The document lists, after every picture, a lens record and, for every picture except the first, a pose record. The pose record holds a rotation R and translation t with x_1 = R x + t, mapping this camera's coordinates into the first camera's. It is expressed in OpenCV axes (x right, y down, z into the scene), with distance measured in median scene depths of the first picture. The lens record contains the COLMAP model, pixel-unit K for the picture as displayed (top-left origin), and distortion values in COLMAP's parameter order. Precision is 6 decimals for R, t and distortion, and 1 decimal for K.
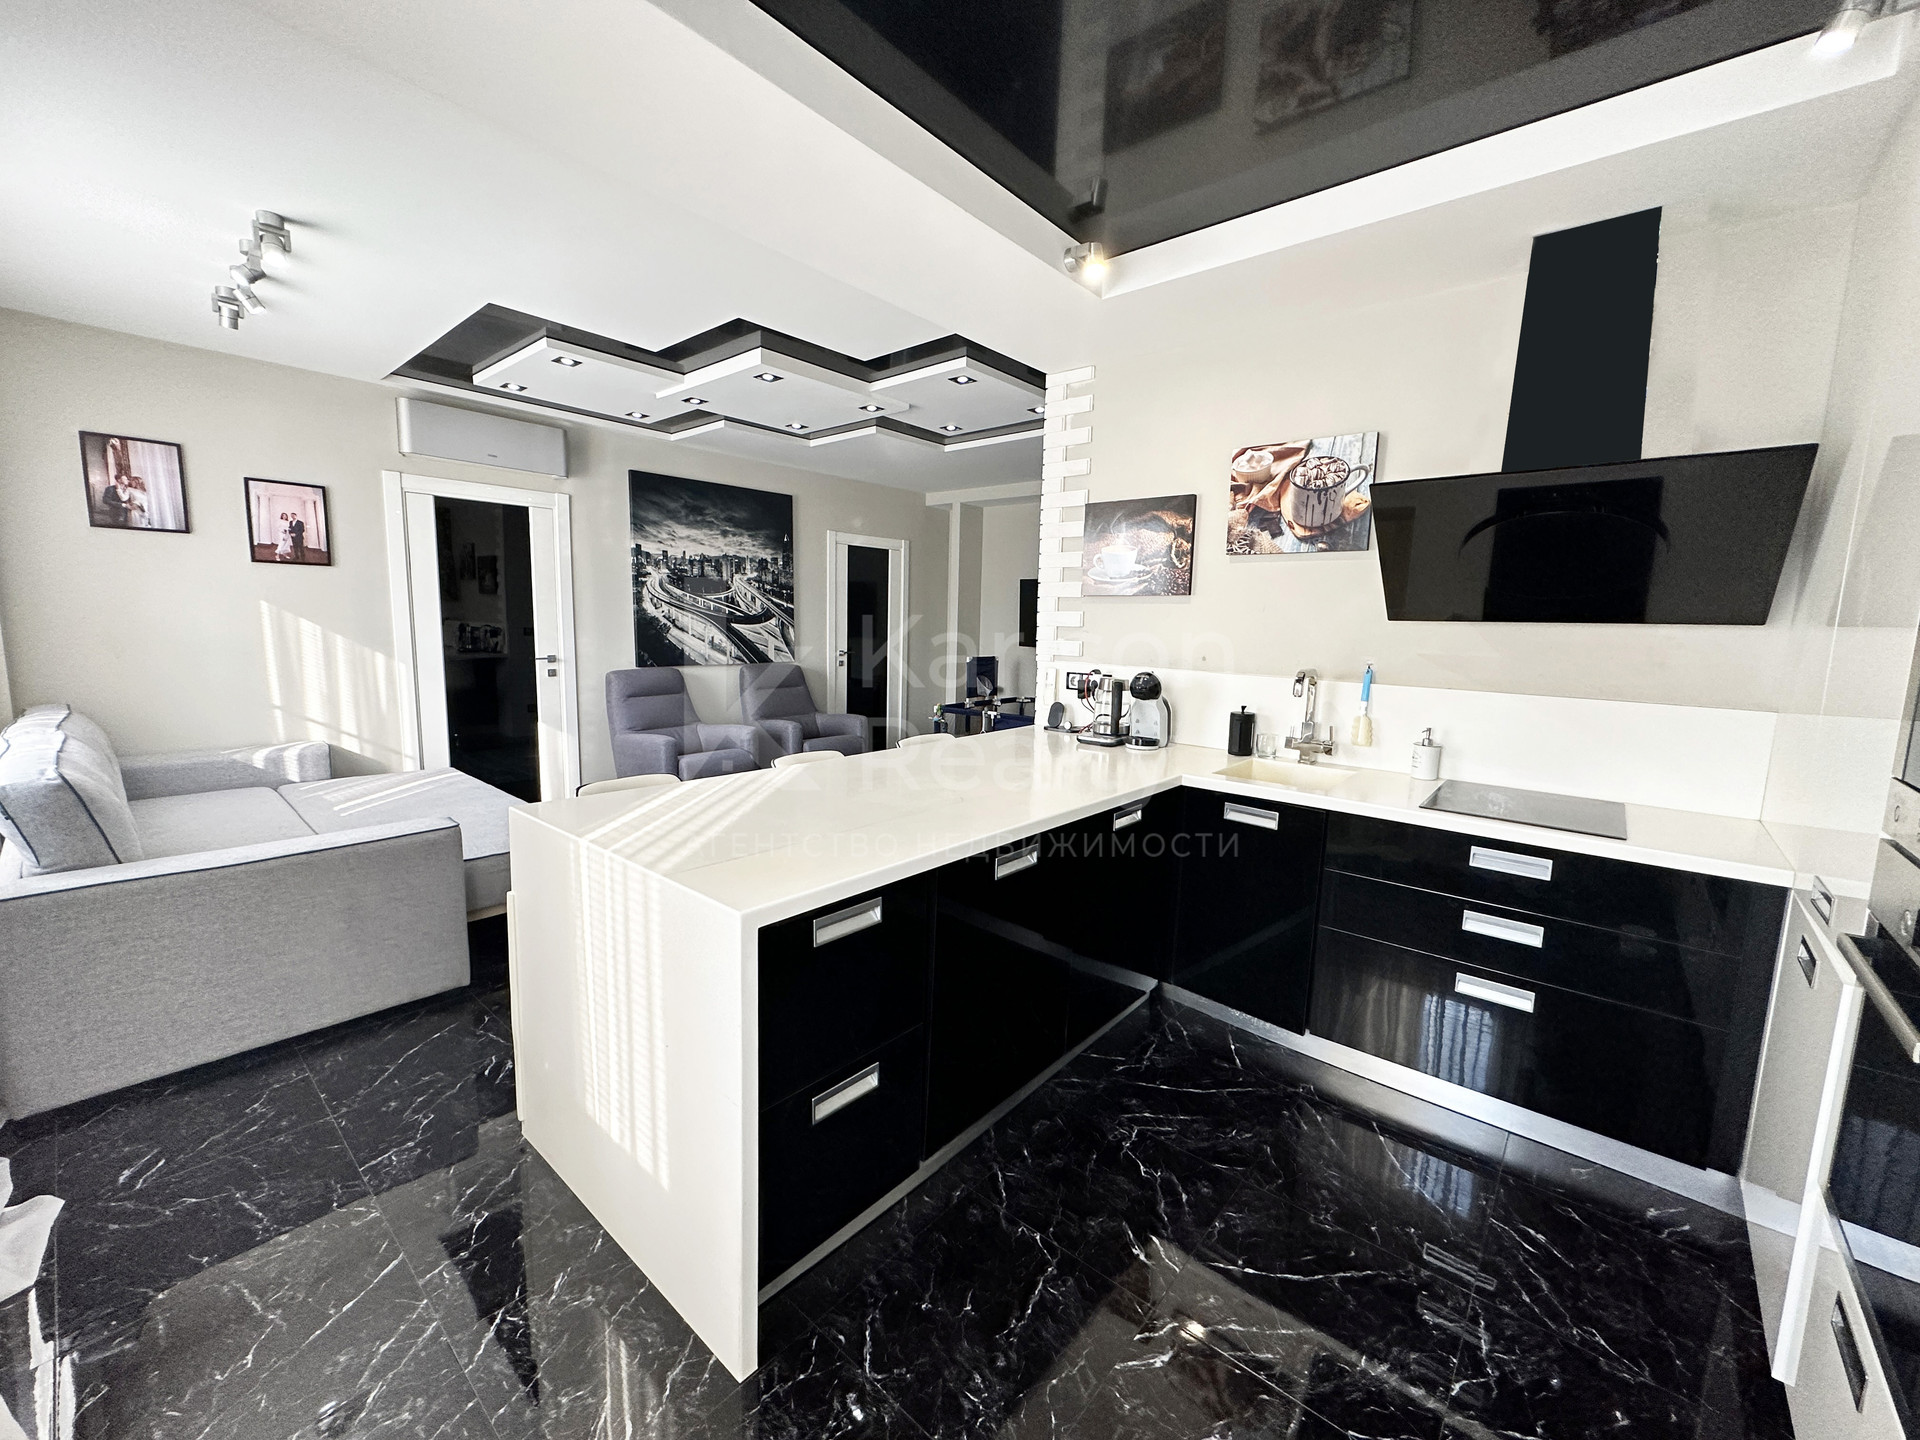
lens RADIAL K [[779.1, 0, 951.5], [0, 779.1, 717.4], [0, 0, 1]] dist [-0.002085, 0.000661]
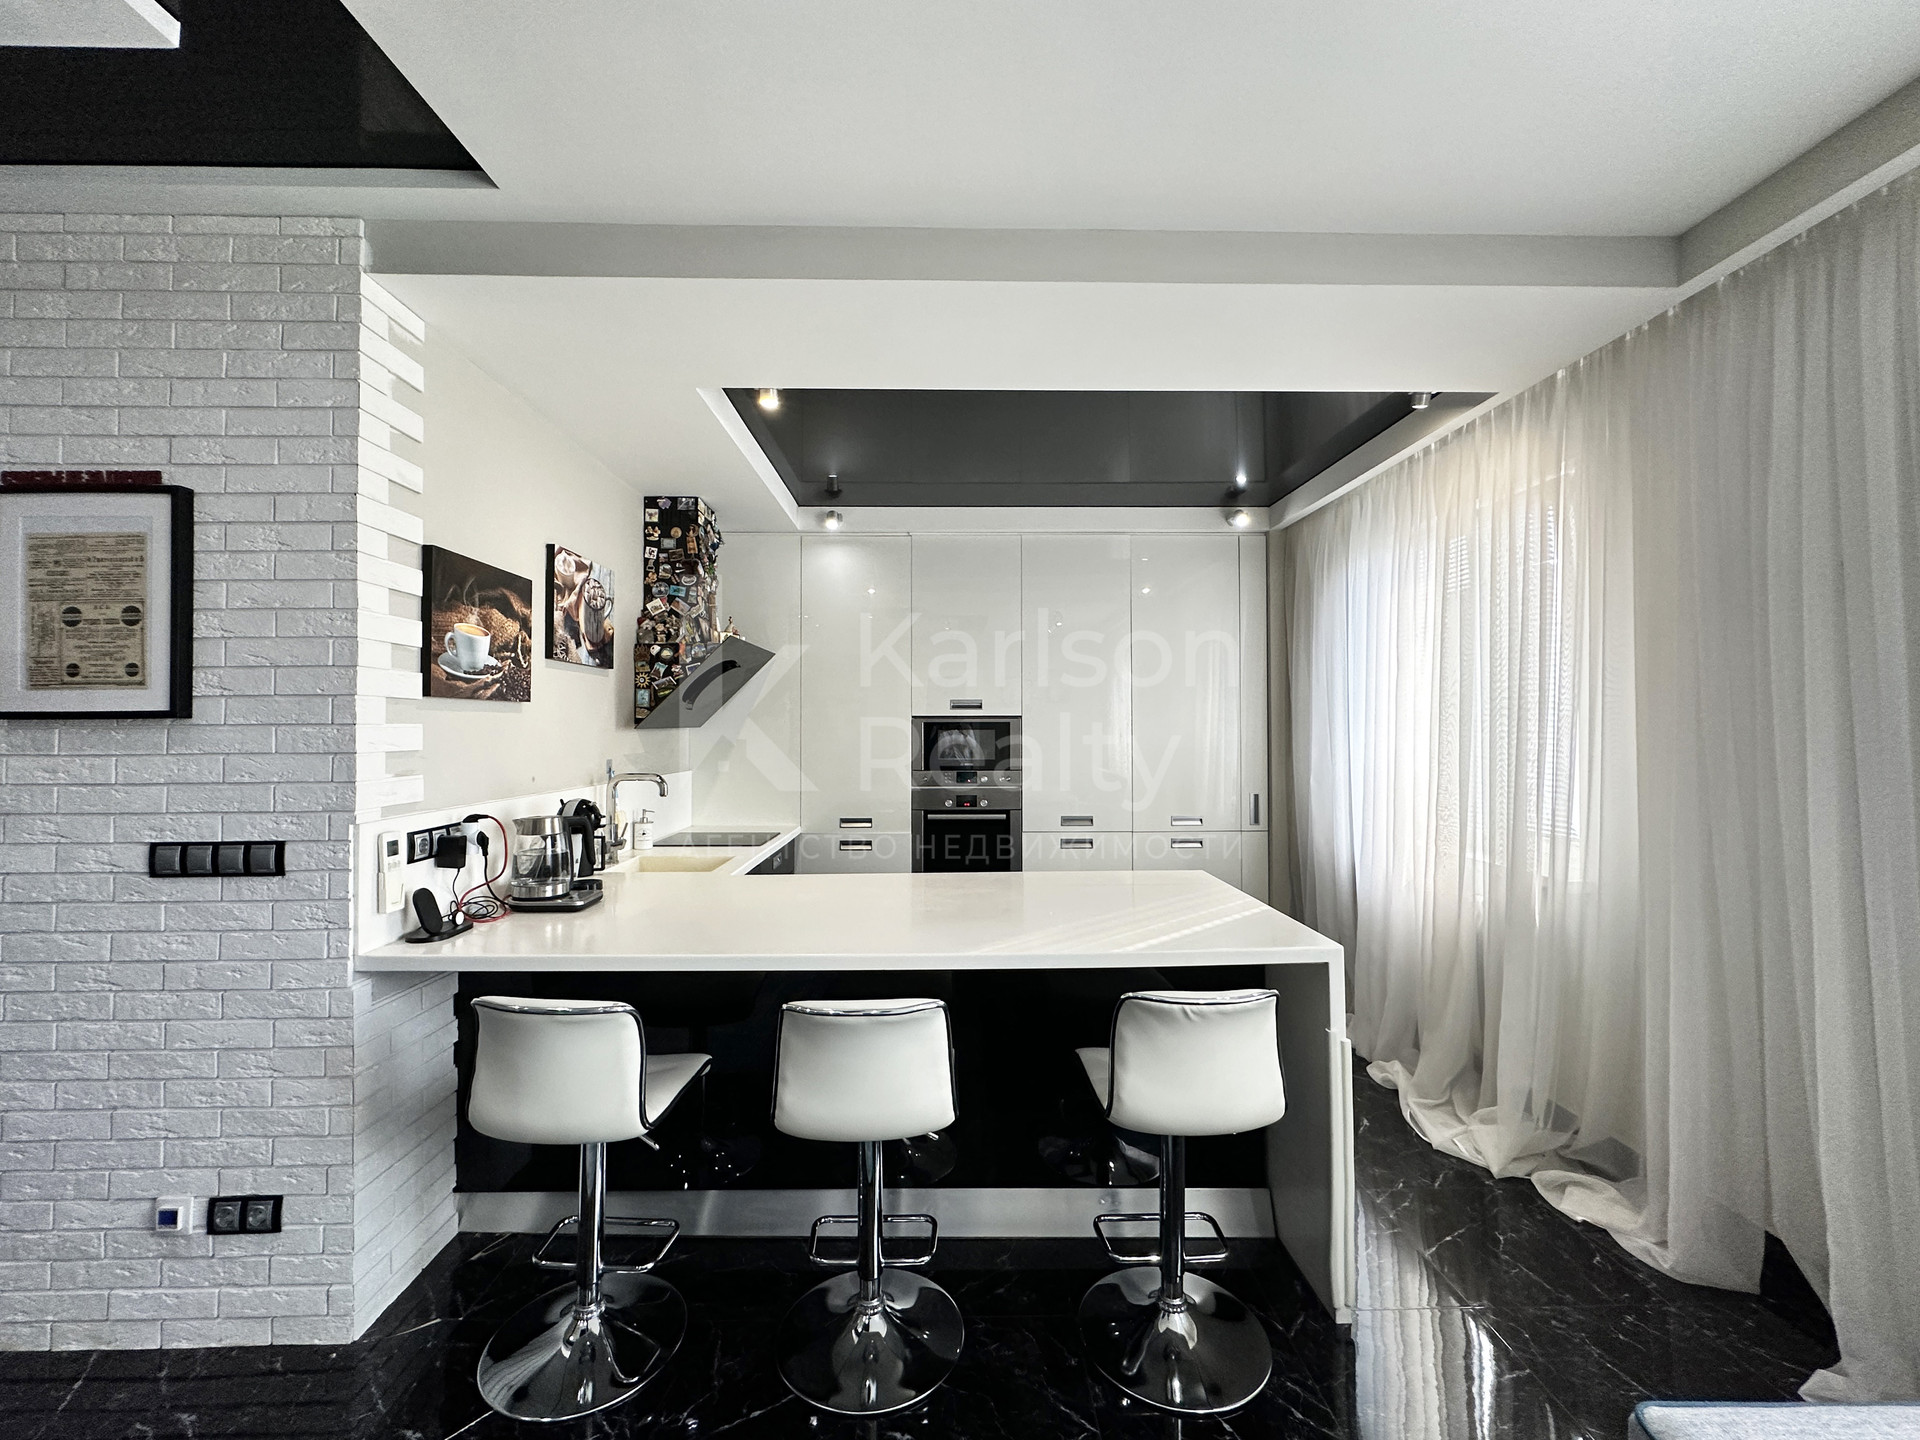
lens RADIAL K [[779.1, 0, 956.1], [0, 779.1, 718.1], [0, 0, 1]] dist [-0.002085, 0.000661]
pose [[-0.670377, -0.012413, 0.741917, -0.322055], [0.081006, 0.992660, 0.089803, -0.097001], [-0.737586, 0.120301, -0.664451, 0.663384]]
